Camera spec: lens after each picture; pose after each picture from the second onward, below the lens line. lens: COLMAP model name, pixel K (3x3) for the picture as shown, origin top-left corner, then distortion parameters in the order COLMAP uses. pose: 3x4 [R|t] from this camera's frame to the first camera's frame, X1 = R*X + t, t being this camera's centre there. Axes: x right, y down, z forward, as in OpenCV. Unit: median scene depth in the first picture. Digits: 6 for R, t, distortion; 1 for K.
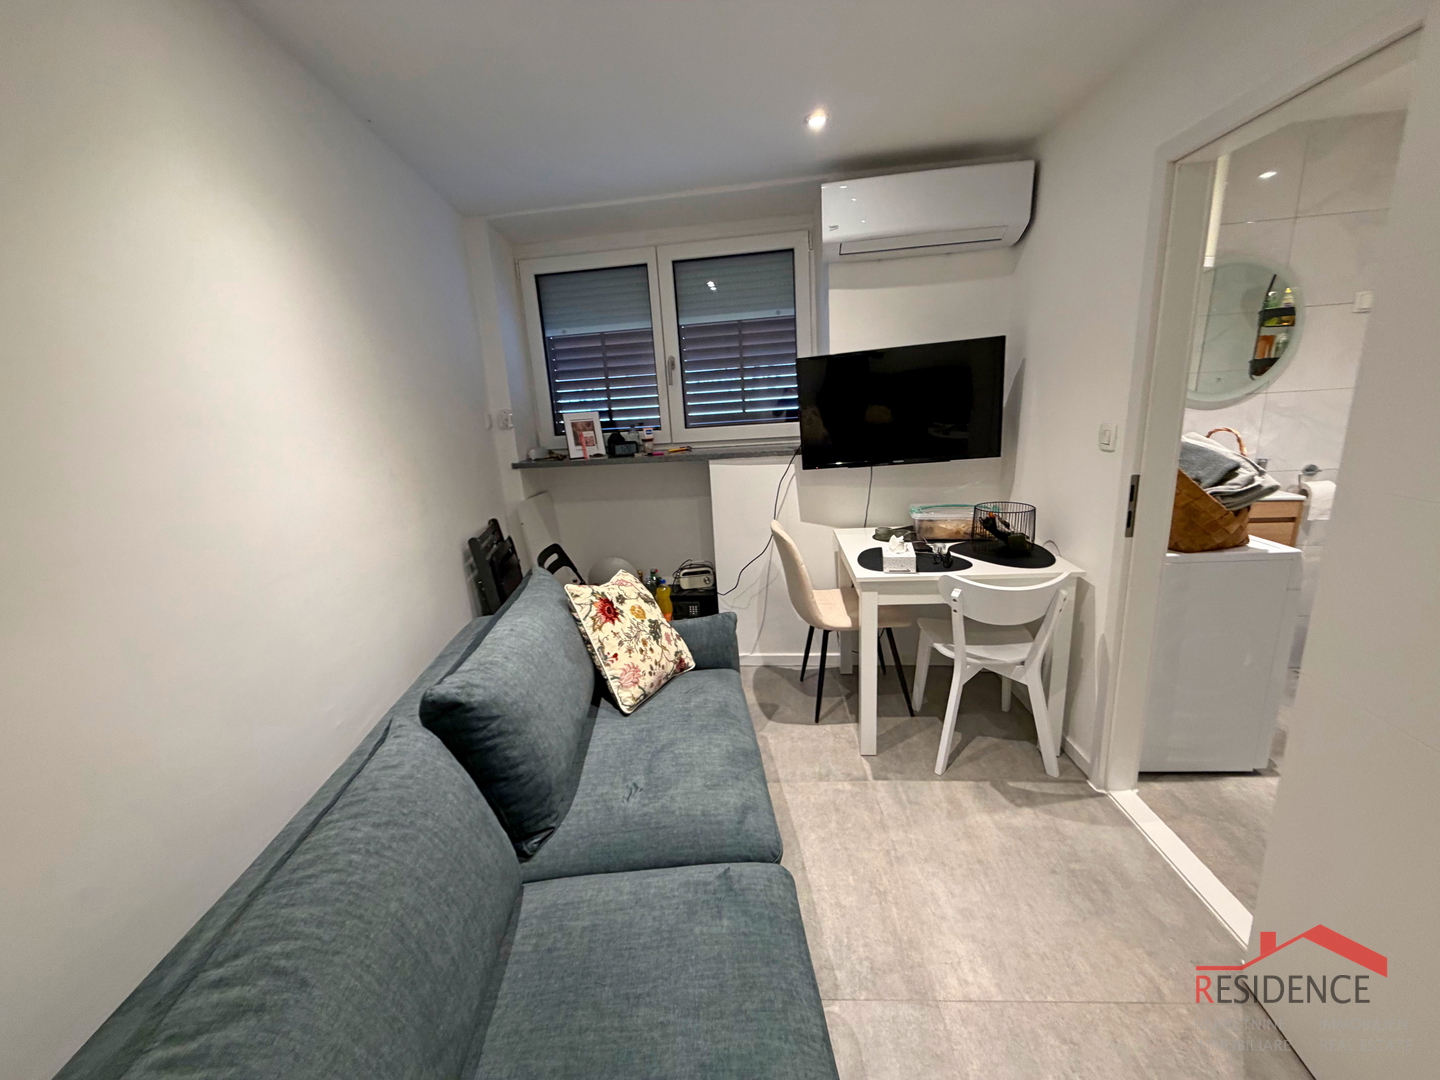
lens RADIAL K [[572.7, 0, 715.7], [0, 572.7, 536.1], [0, 0, 1]] dist [-0.000812, 0.000225]
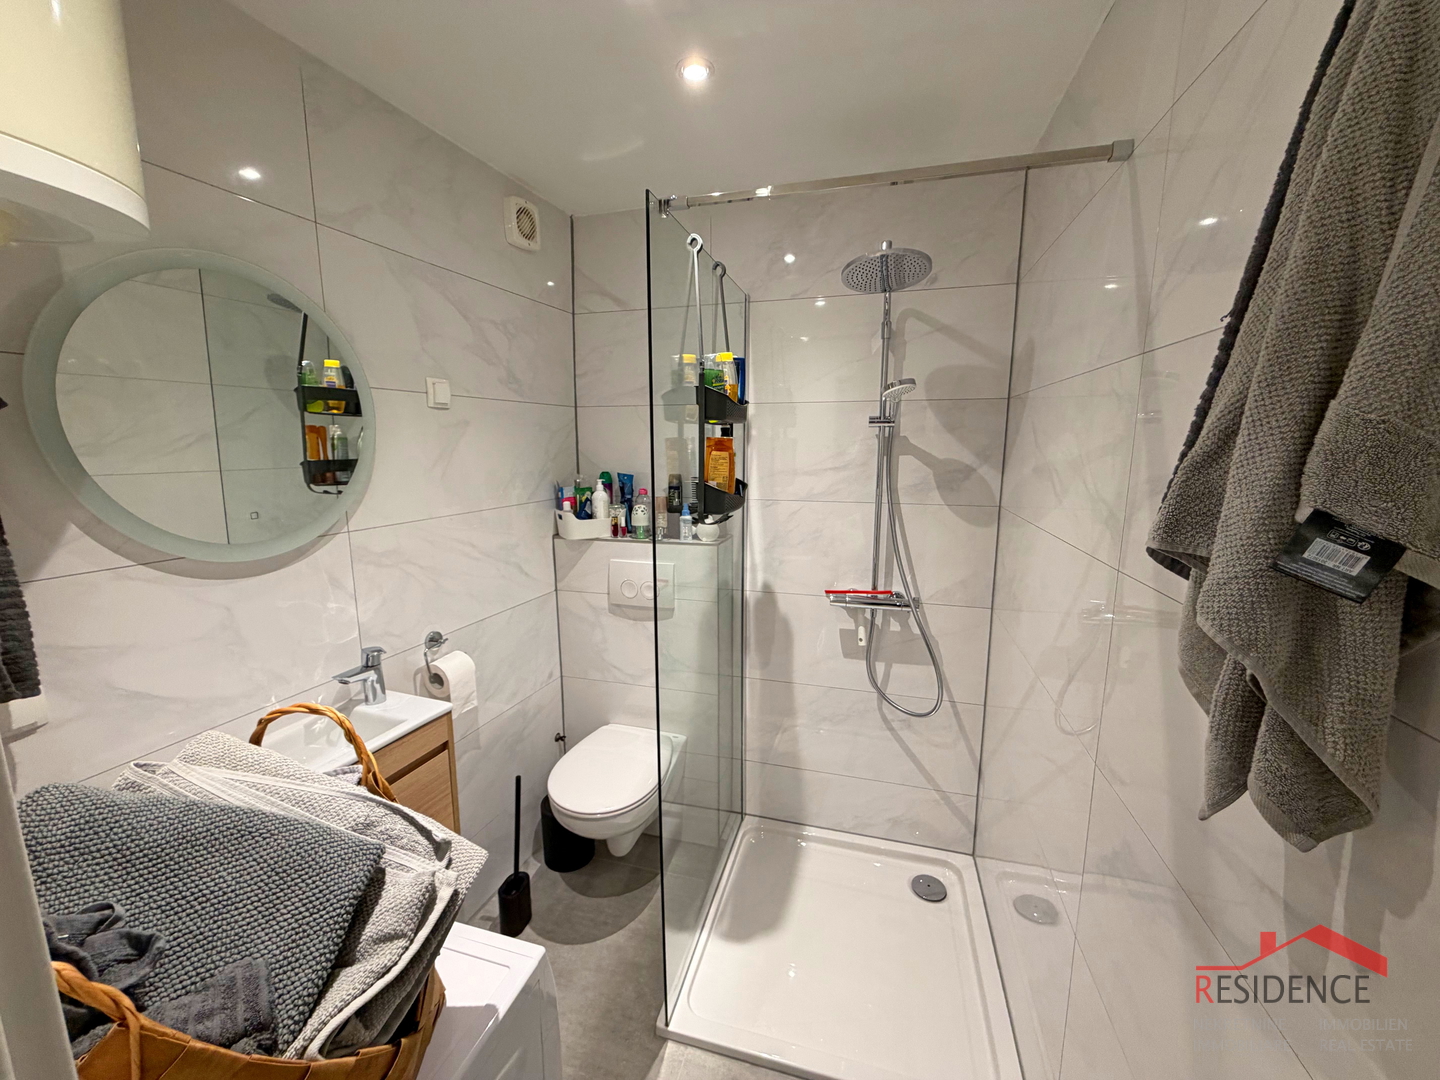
lens RADIAL K [[572.7, 0, 730.3], [0, 572.7, 543.4], [0, 0, 1]] dist [-0.000812, 0.000225]
pose [[0.193145, -0.101440, 0.975912, 0.570358], [0.214789, 0.974887, 0.058824, -0.221505], [-0.957372, 0.198254, 0.210082, 0.616654]]
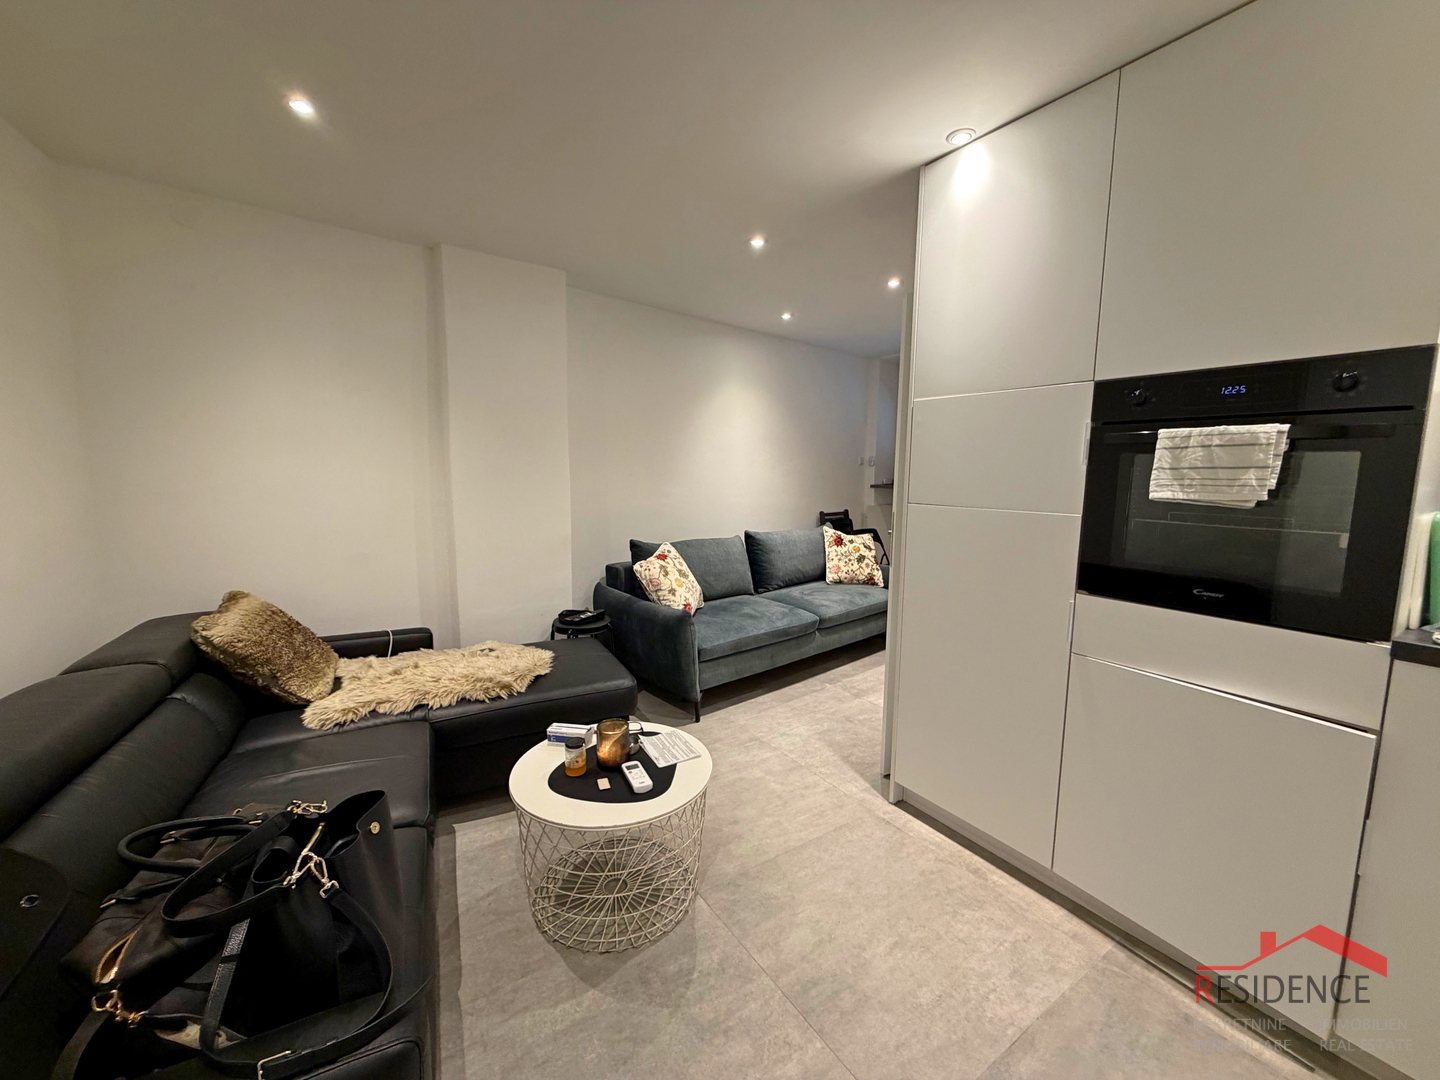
lens RADIAL K [[572.7, 0, 714.2], [0, 572.7, 537.4], [0, 0, 1]] dist [-0.000812, 0.000225]
pose [[0.592975, 0.163115, -0.788527, 1.137317], [-0.233719, 0.971975, 0.025306, 0.150222], [0.770556, 0.169288, 0.614480, -0.668916]]
